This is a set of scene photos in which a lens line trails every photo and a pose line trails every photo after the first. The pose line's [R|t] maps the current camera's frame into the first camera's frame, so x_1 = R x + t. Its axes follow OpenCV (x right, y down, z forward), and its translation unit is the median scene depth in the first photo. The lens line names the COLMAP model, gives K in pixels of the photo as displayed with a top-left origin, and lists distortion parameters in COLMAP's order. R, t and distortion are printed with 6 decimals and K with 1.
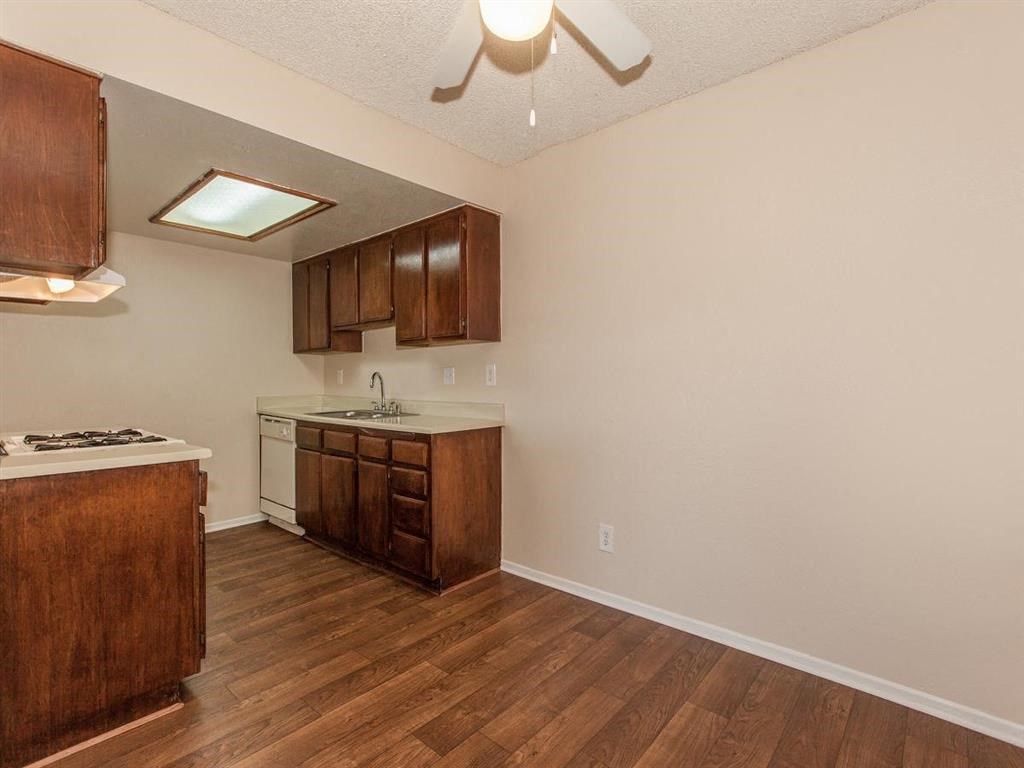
lens RADIAL K [[496.0, 0, 510.6], [0, 496.0, 380.9], [0, 0, 1]] dist [-0.000441, -0.000199]
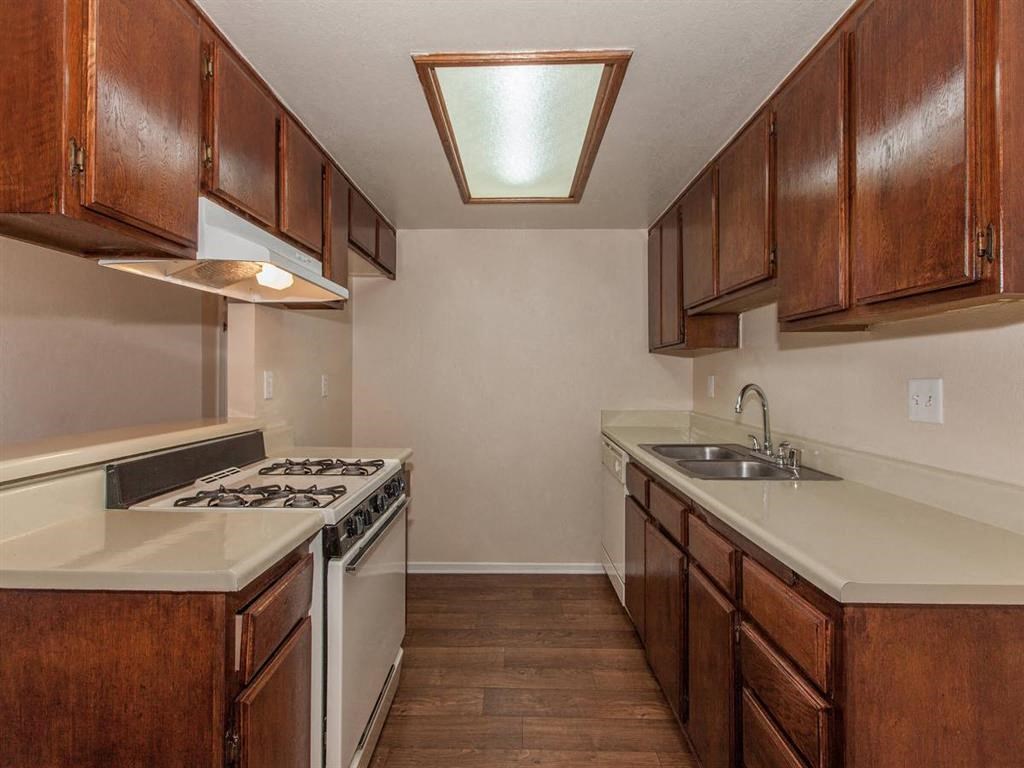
lens RADIAL K [[465.6, 0, 524.5], [0, 465.6, 372.0], [0, 0, 1]] dist [0.003398, 0.000175]
pose [[0.659263, 0.002154, -0.751910, -0.059107], [-0.008531, 0.999953, -0.004616, -0.029773], [0.751864, 0.009457, 0.659250, 0.546758]]
